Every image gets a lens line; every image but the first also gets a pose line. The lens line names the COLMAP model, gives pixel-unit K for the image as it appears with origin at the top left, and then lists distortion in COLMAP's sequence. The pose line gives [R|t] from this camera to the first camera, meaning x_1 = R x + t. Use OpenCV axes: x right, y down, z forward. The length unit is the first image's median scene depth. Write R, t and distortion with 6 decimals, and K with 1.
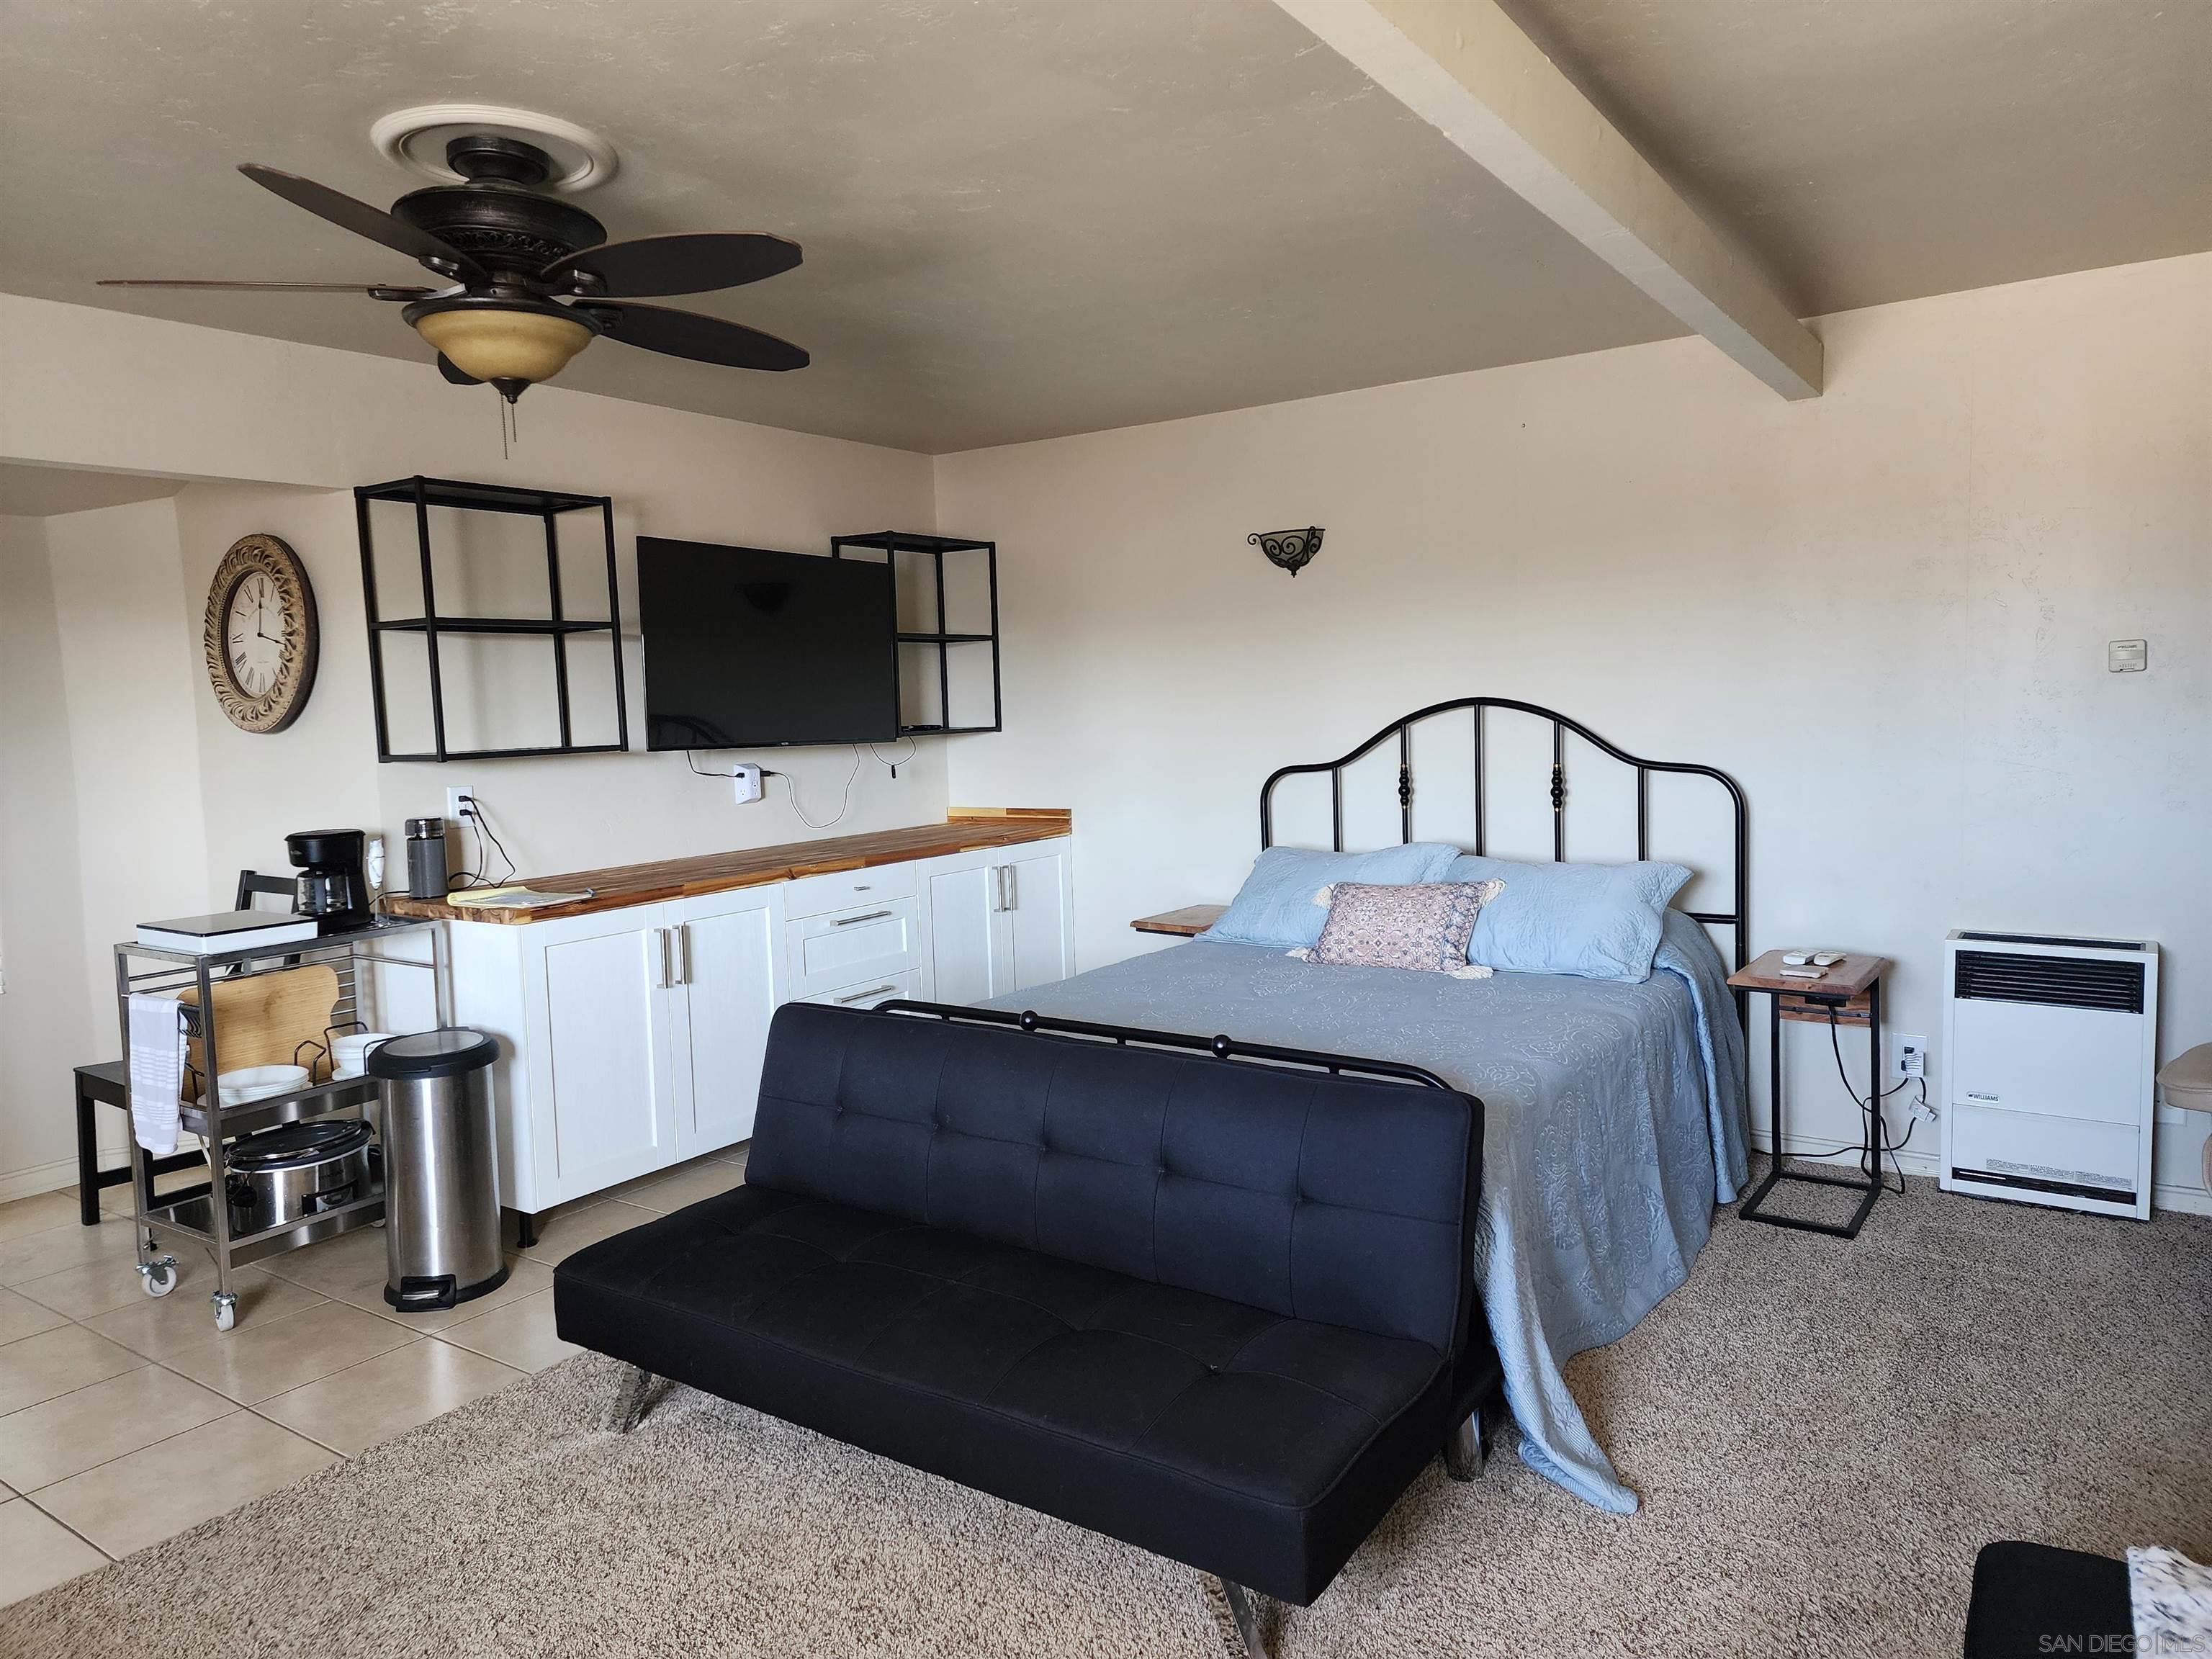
lens RADIAL K [[1473.8, 0, 1092.6], [0, 1473.8, 823.7], [0, 0, 1]] dist [0.086101, -0.074694]
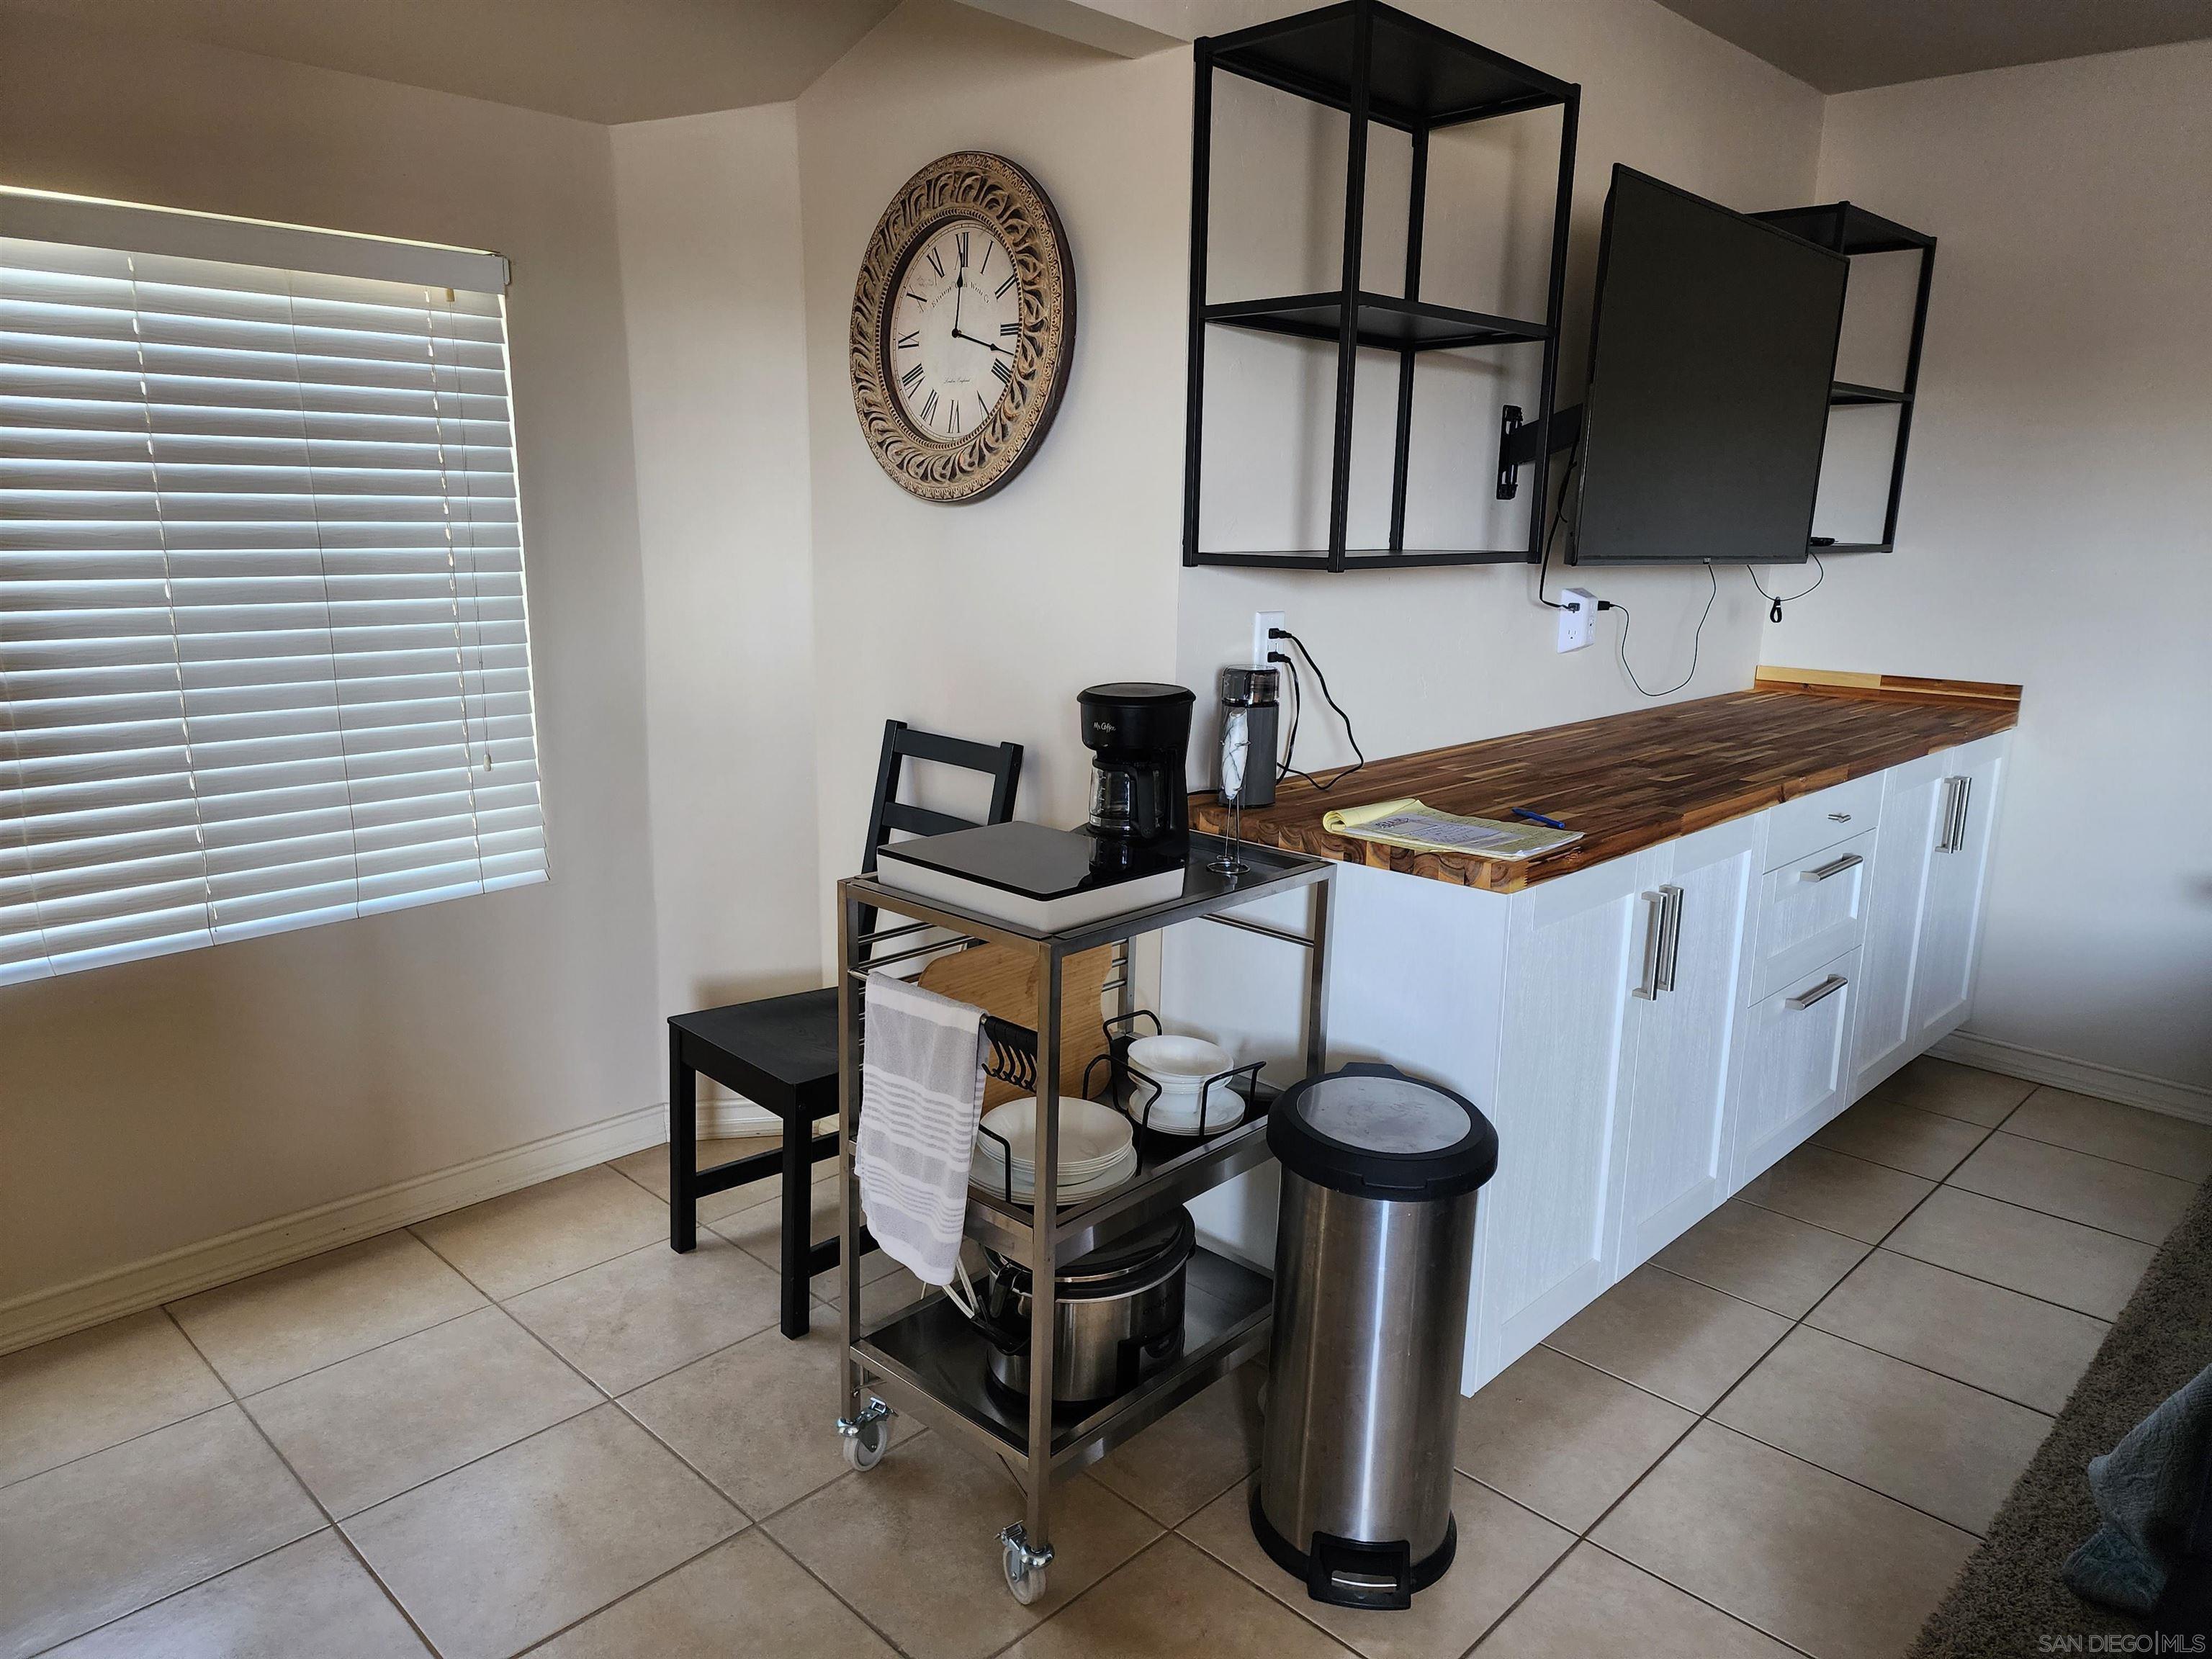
lens RADIAL K [[1473.8, 0, 1090.5], [0, 1473.8, 833.8], [0, 0, 1]] dist [0.086101, -0.074694]
pose [[0.984772, 0.084854, -0.151735, -0.414001], [-0.063886, 0.988357, 0.138089, -0.014723], [0.161686, -0.126292, 0.978728, 0.424243]]
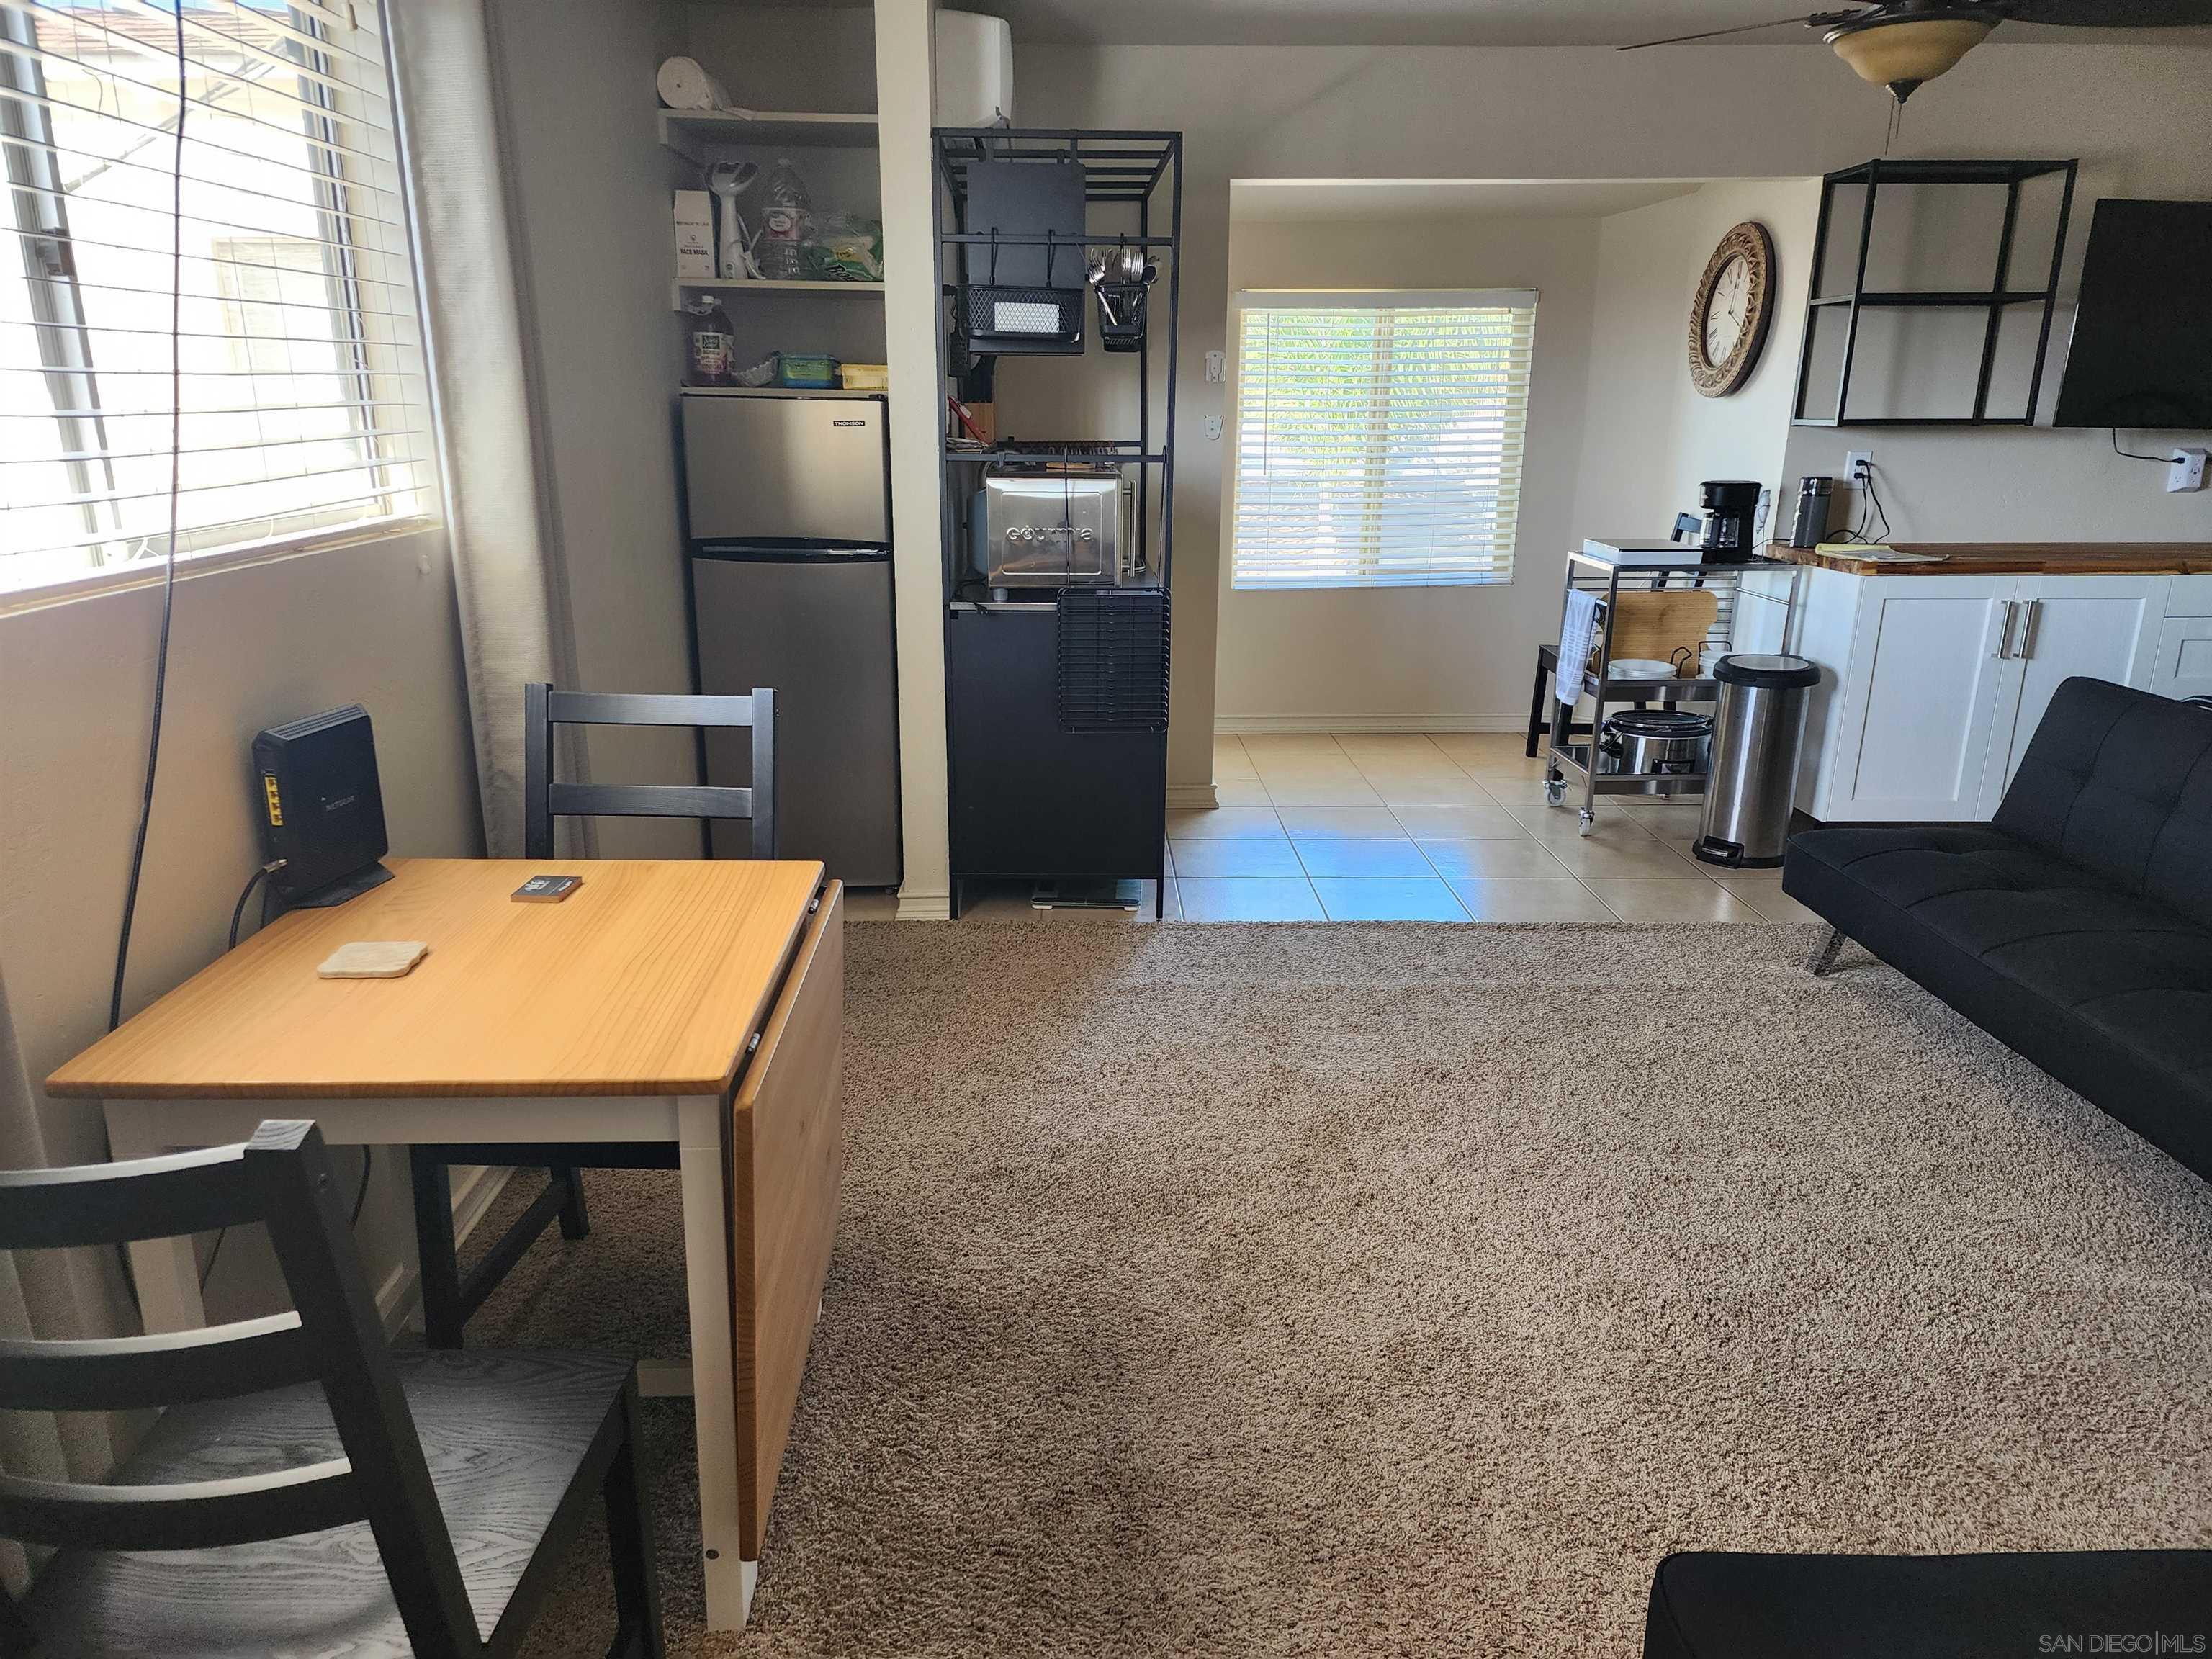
lens RADIAL K [[1473.8, 0, 1091.5], [0, 1473.8, 838.5], [0, 0, 1]] dist [0.086101, -0.074694]
pose [[0.584884, 0.262792, -0.767367, 0.190608], [-0.091727, 0.961422, 0.259334, 0.015438], [0.805914, -0.081292, 0.586425, -0.160822]]
